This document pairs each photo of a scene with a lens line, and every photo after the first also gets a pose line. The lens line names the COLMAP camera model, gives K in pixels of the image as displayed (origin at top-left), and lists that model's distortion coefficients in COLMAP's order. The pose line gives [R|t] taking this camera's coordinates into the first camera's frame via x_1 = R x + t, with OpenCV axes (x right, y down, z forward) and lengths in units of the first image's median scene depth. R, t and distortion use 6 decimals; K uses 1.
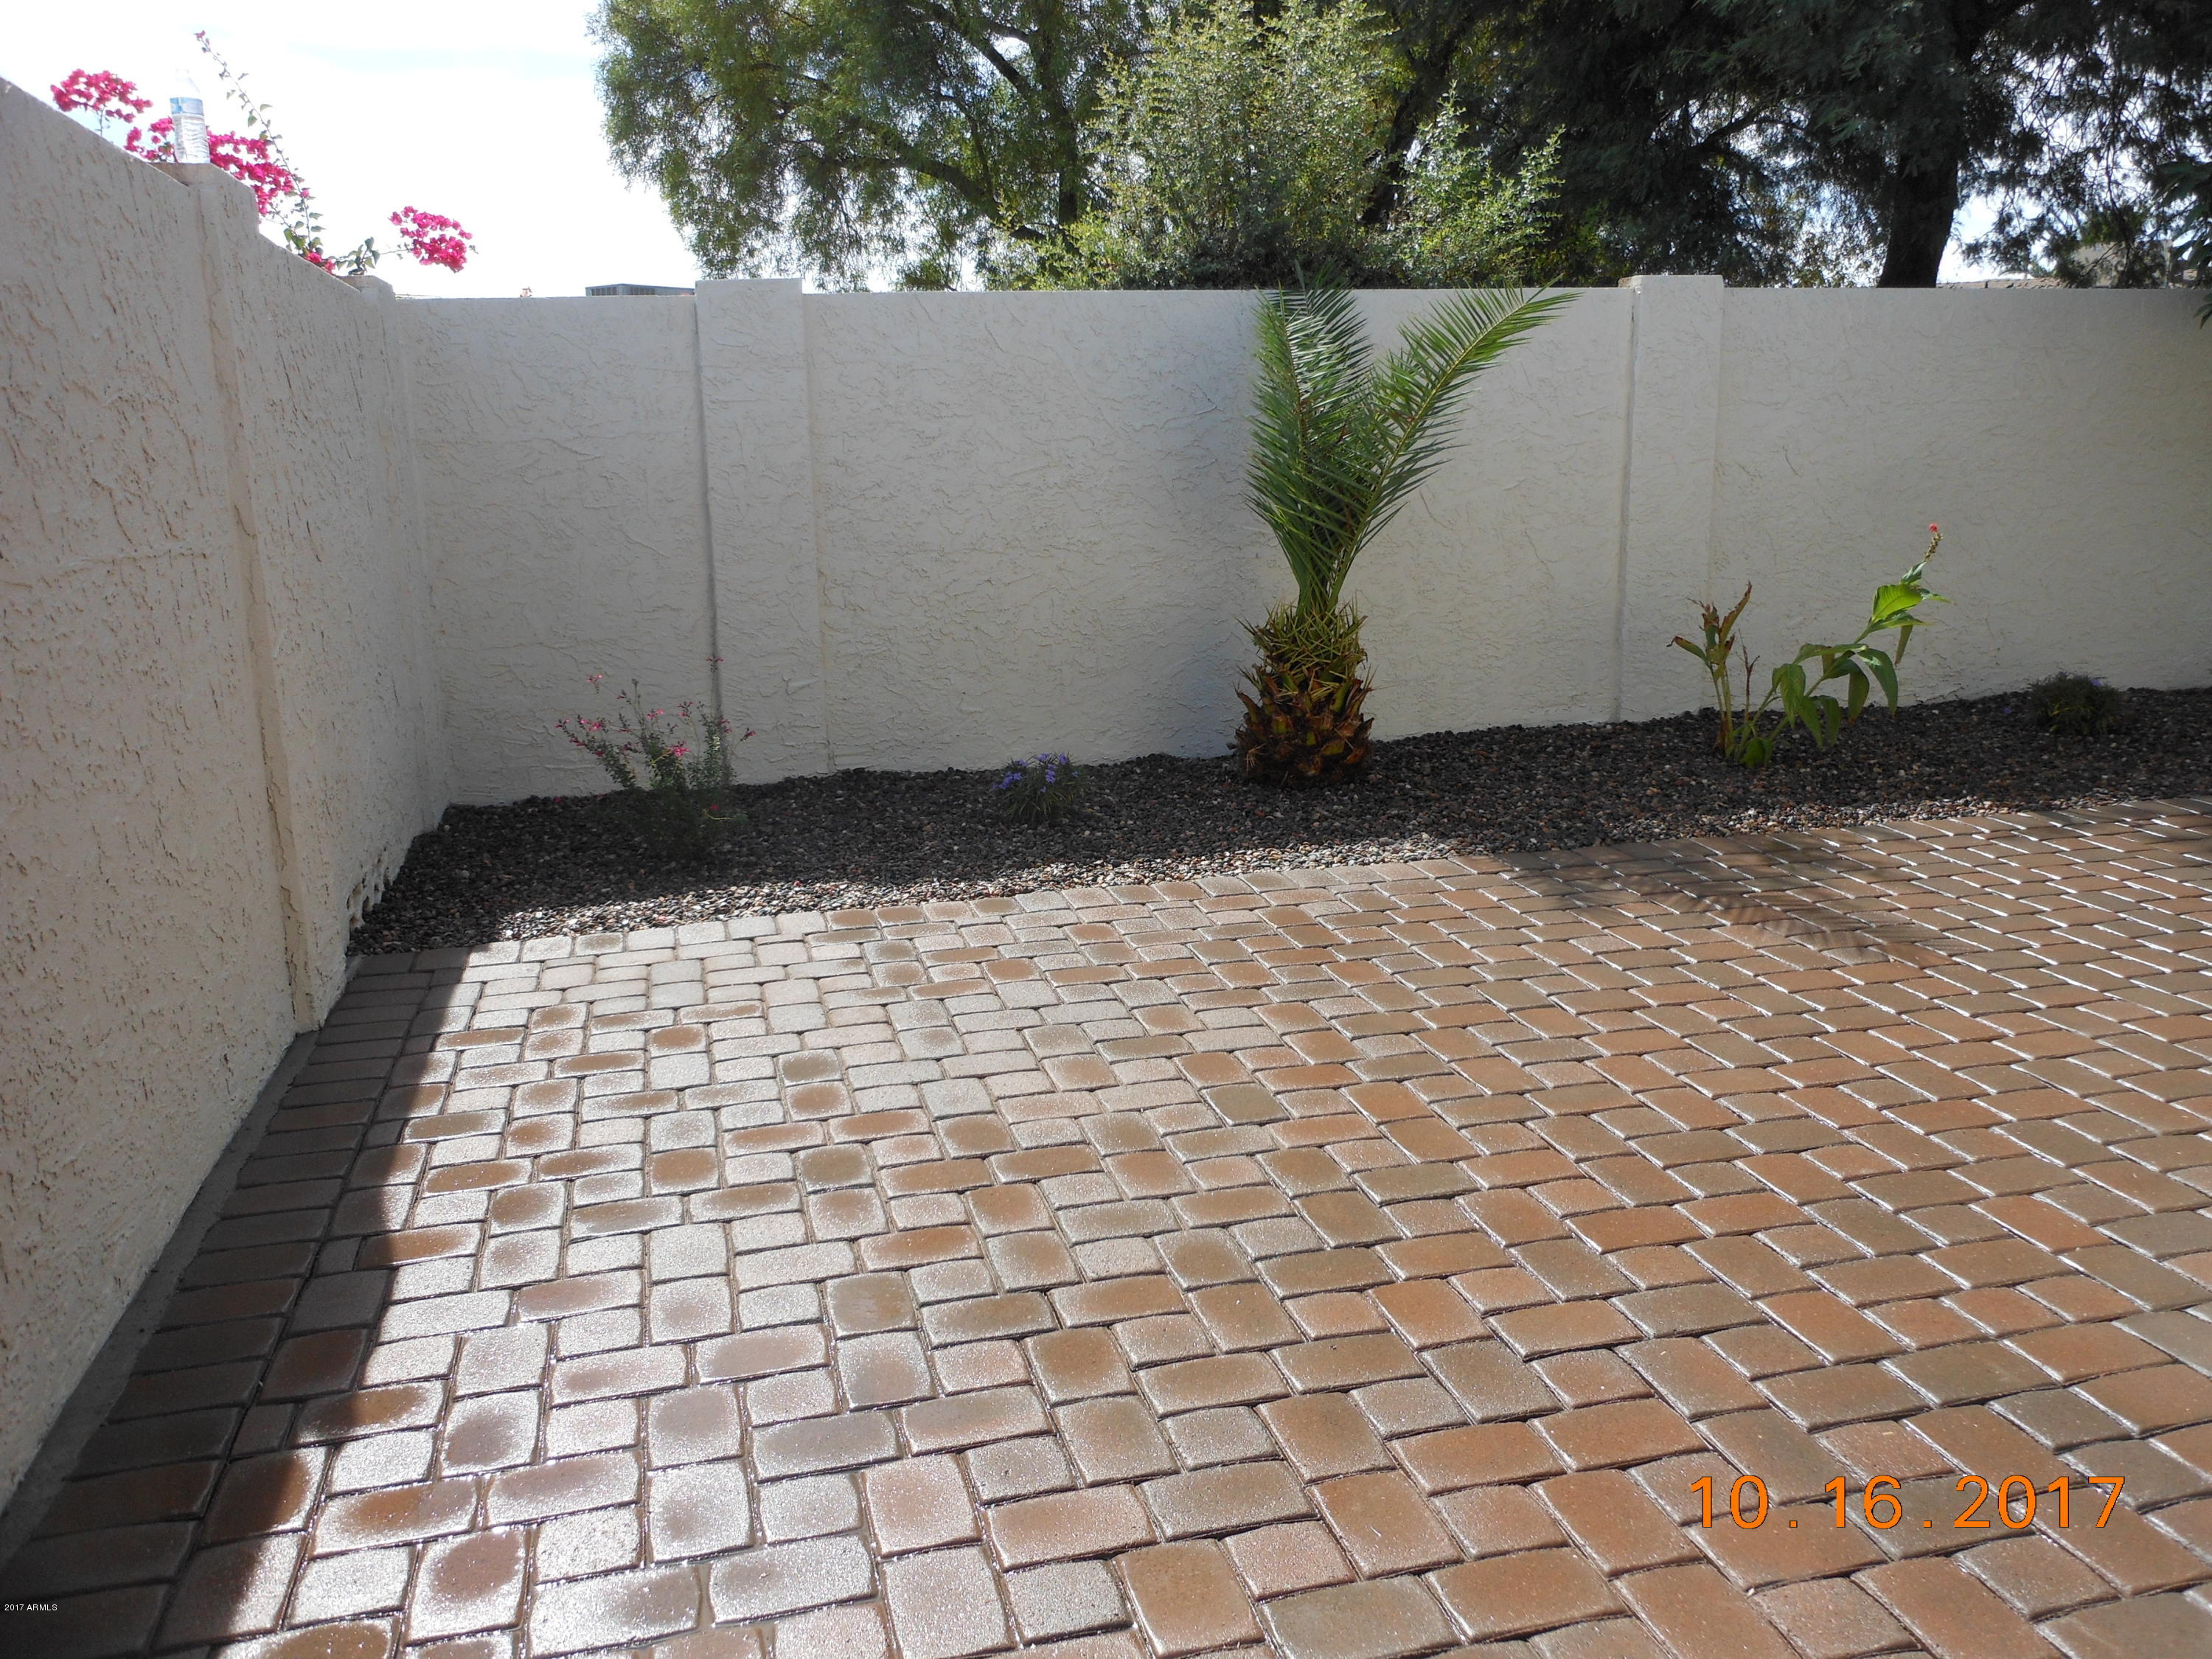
lens RADIAL K [[1787.1, 0, 1103.8], [0, 1787.1, 765.3], [0, 0, 1]] dist [-0.075530, 0.147991]
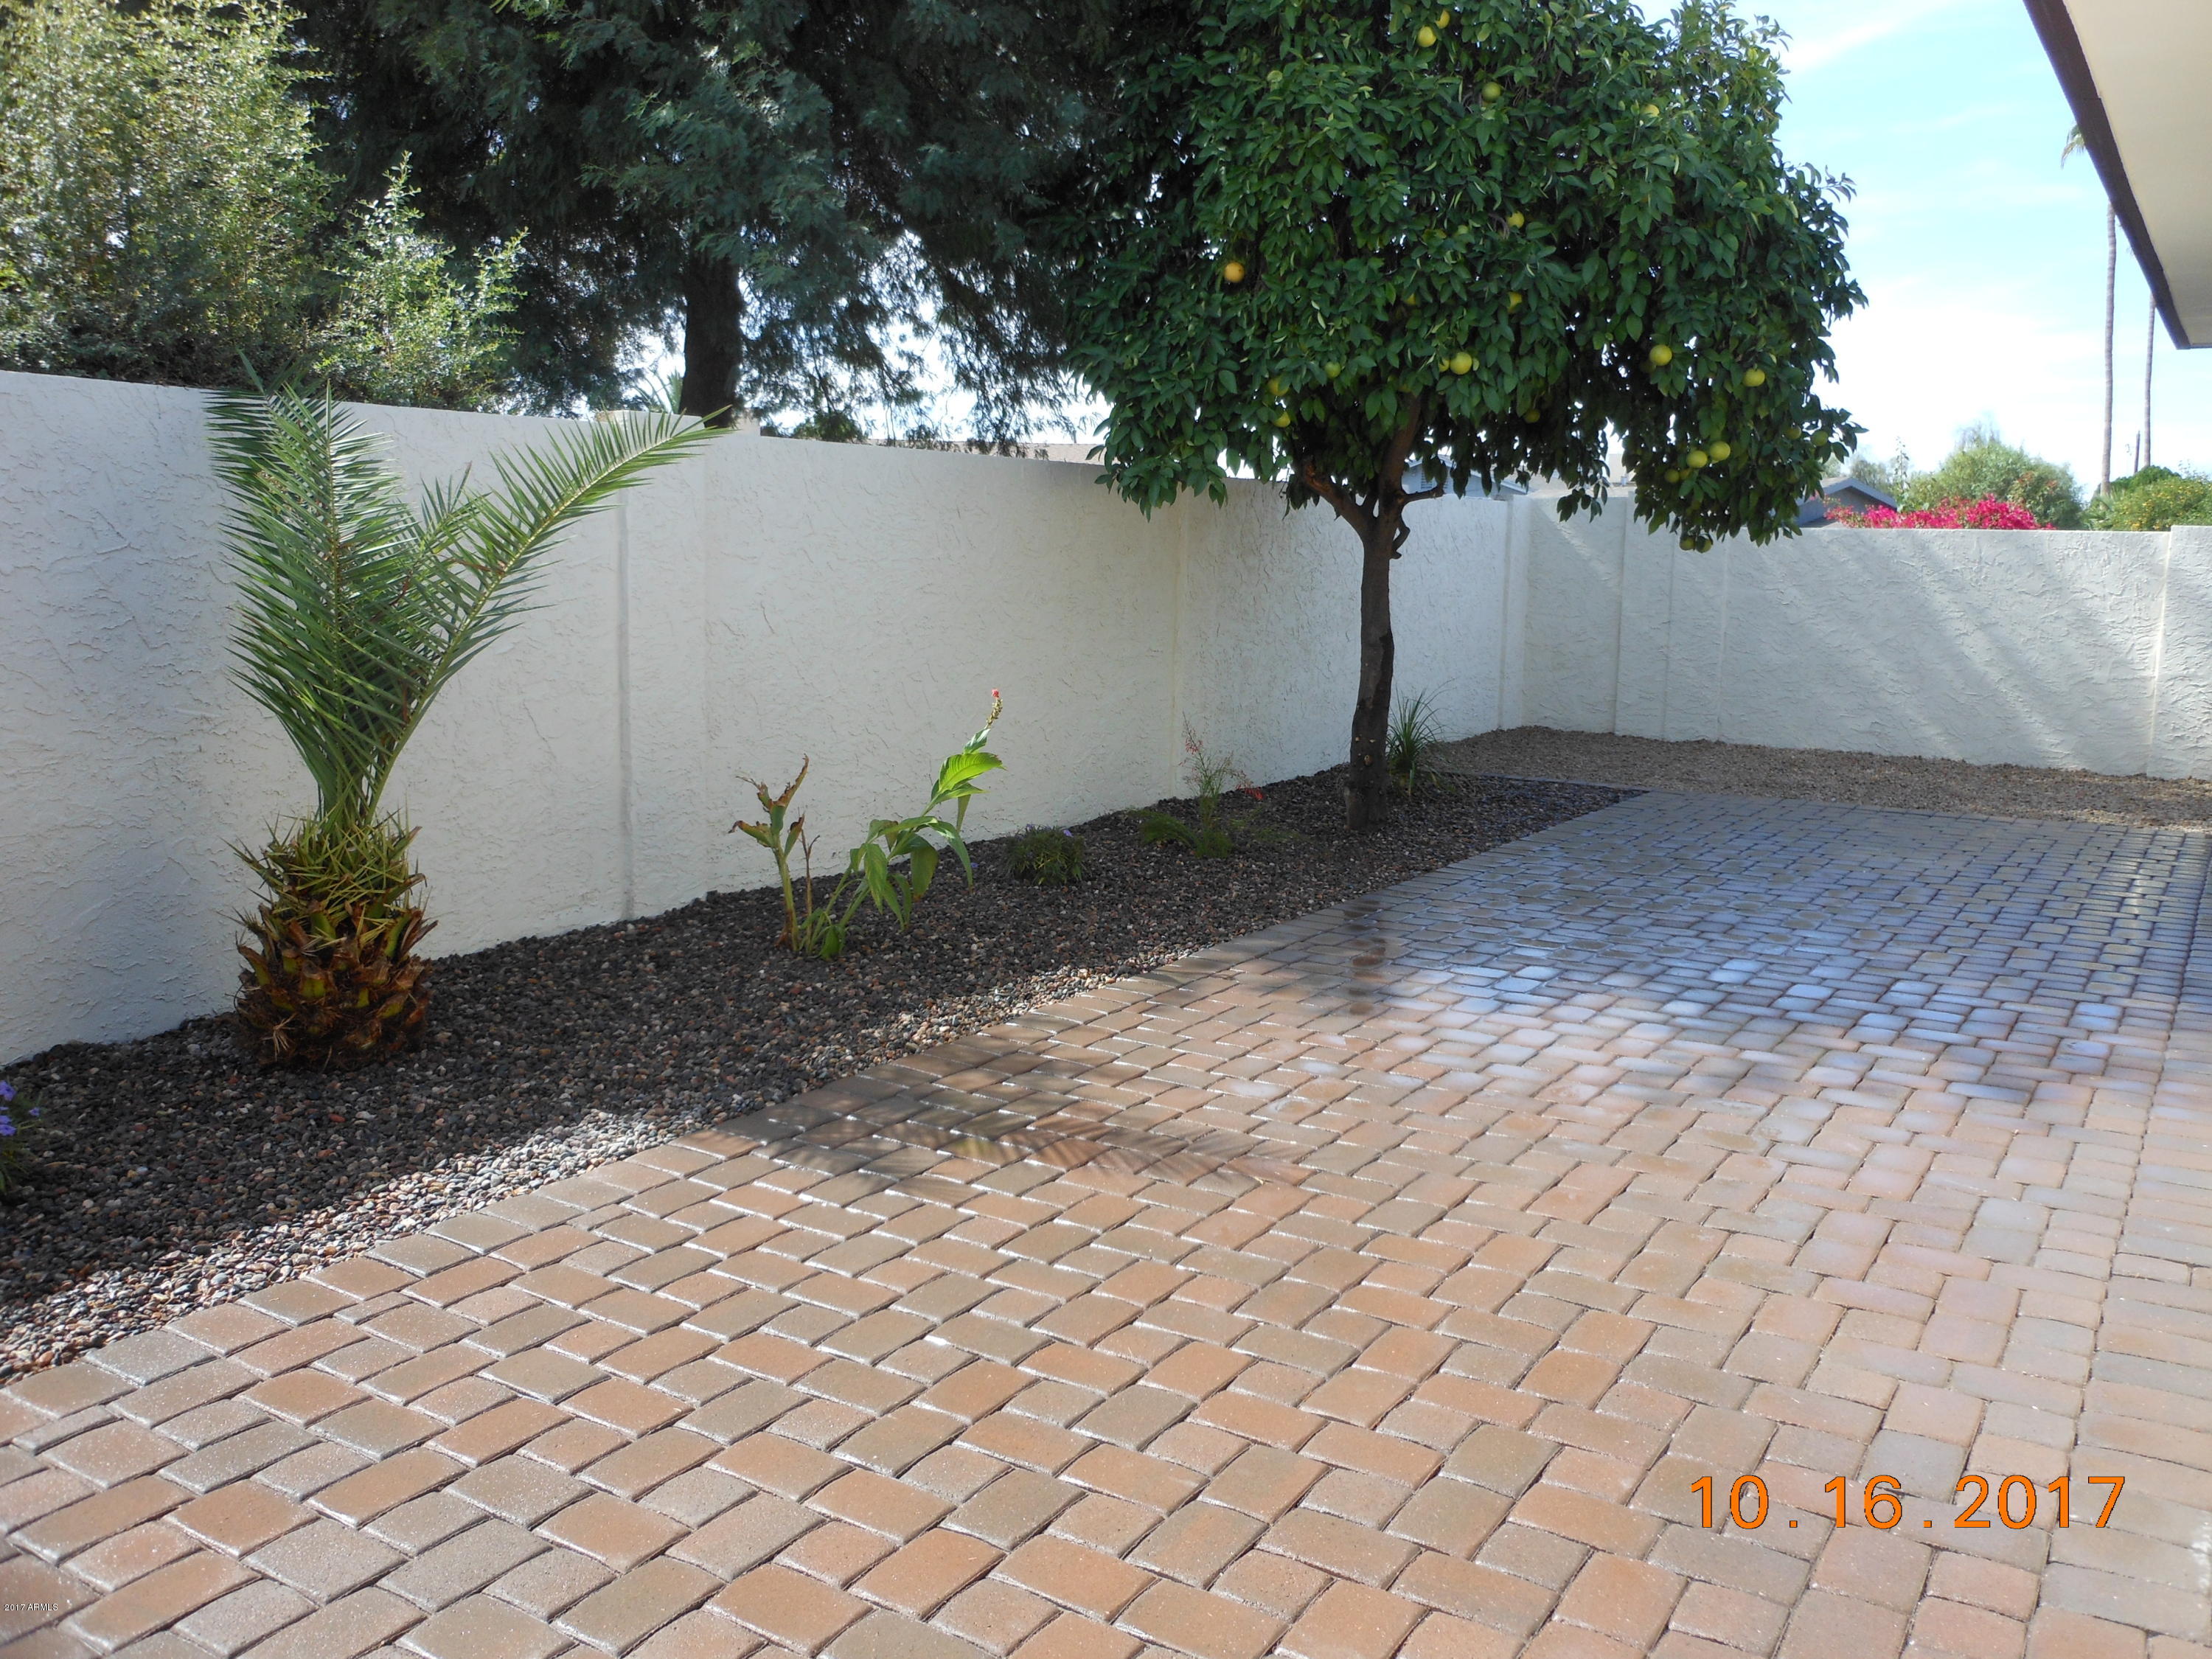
lens RADIAL K [[1787.1, 0, 1103.8], [0, 1787.1, 765.3], [0, 0, 1]] dist [-0.075530, 0.147991]
pose [[0.728244, -0.048906, 0.683570, -0.149928], [0.100536, 0.994283, -0.035970, -0.051306], [-0.677903, 0.094919, 0.728998, 0.239283]]
